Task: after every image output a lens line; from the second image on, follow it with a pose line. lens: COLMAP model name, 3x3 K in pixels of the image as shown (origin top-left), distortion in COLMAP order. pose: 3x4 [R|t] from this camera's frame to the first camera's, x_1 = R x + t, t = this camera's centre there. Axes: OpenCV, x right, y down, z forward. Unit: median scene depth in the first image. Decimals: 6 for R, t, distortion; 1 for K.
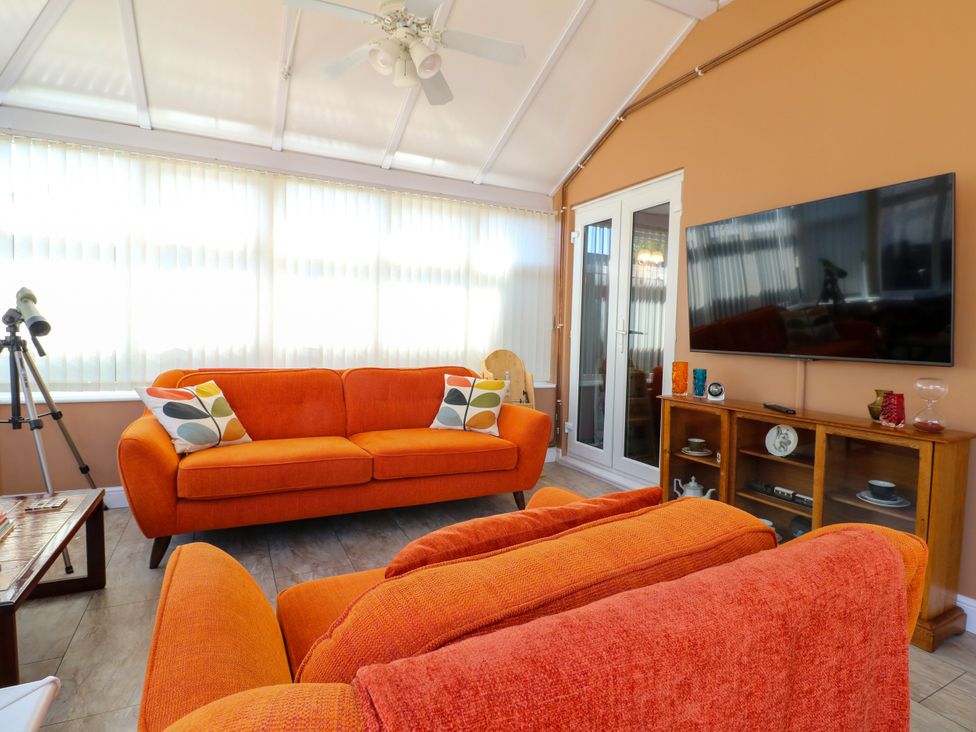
lens RADIAL K [[505.1, 0, 488.5], [0, 505.1, 369.6], [0, 0, 1]] dist [-0.003500, -0.012148]
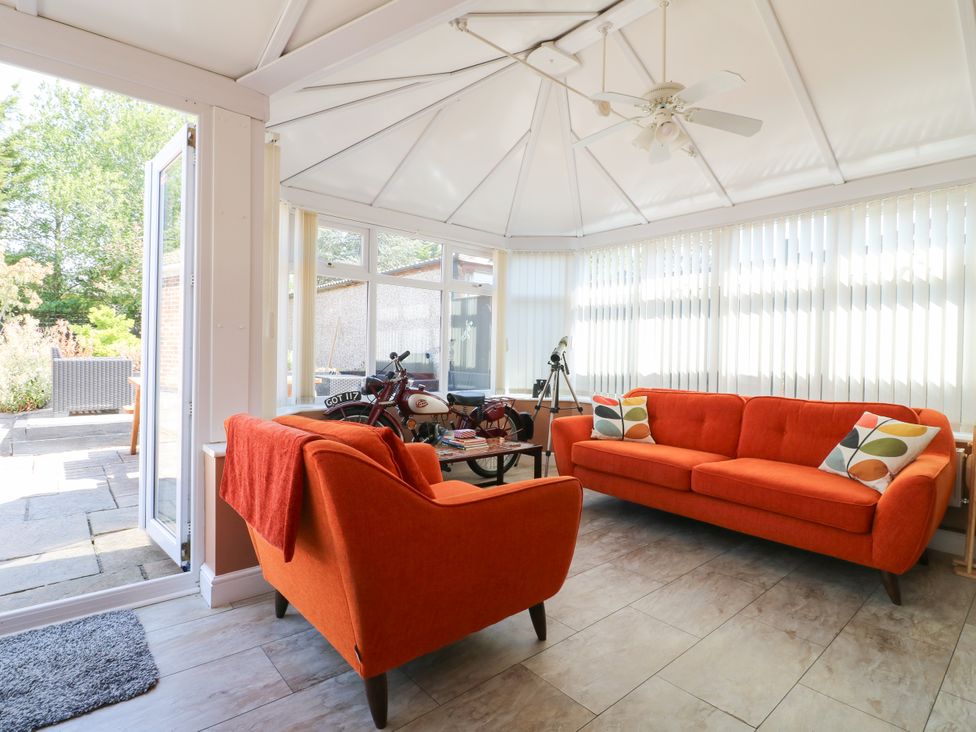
lens RADIAL K [[505.1, 0, 488.7], [0, 505.1, 360.3], [0, 0, 1]] dist [-0.003500, -0.012148]
pose [[0.242794, -0.005984, -0.970059, 0.725581], [-0.075589, 0.996824, -0.025069, -0.009223], [0.967128, 0.079412, 0.241571, 0.256330]]
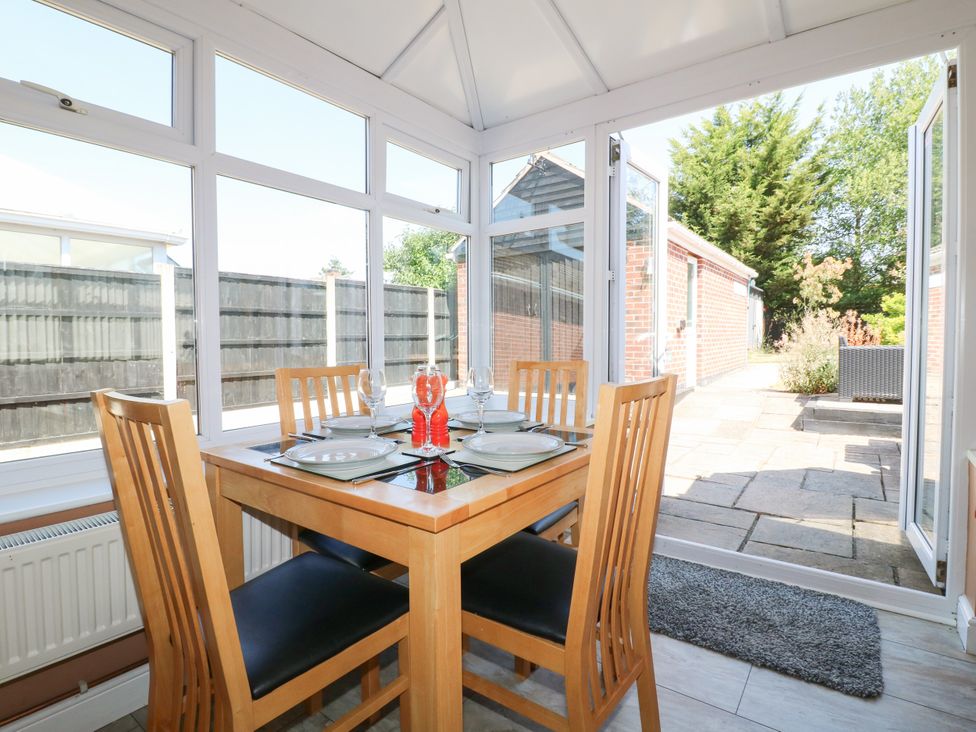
lens RADIAL K [[505.1, 0, 491.4], [0, 505.1, 358.4], [0, 0, 1]] dist [-0.003500, -0.012148]
pose [[-0.892531, 0.001691, -0.450983, 0.674135], [-0.041553, 0.995431, 0.085970, -0.008385], [0.449068, 0.095470, -0.888382, 0.304395]]
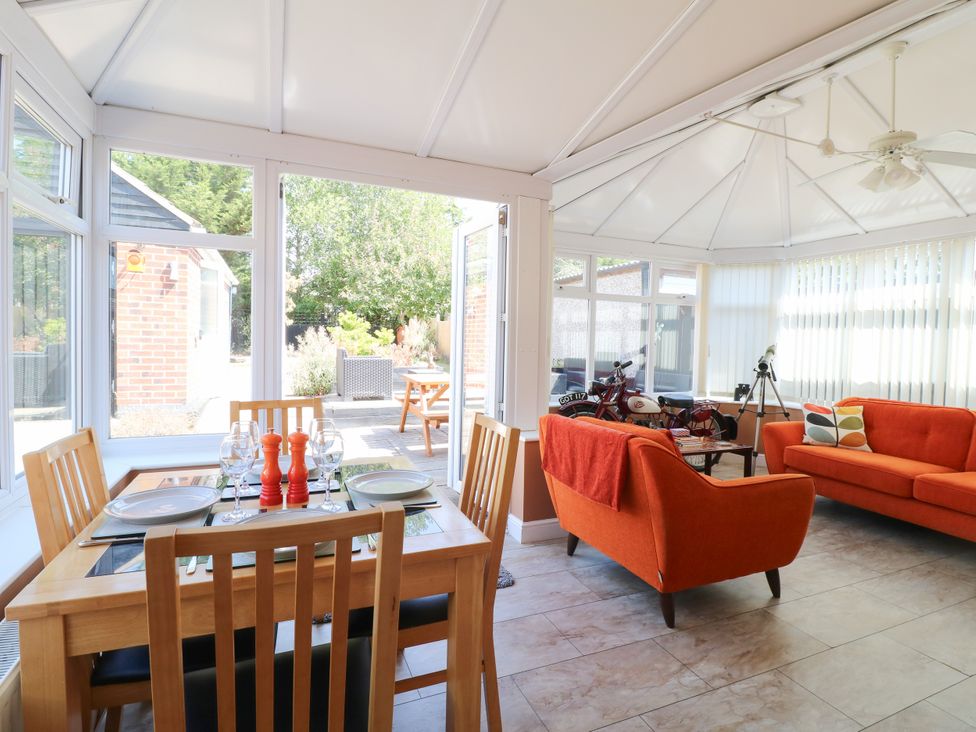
lens RADIAL K [[505.1, 0, 485.0], [0, 505.1, 359.5], [0, 0, 1]] dist [-0.003500, -0.012148]
pose [[-0.072938, 0.015121, -0.997222, 1.006344], [-0.087719, 0.995913, 0.021517, -0.048949], [0.993471, 0.089044, -0.071313, 0.026203]]
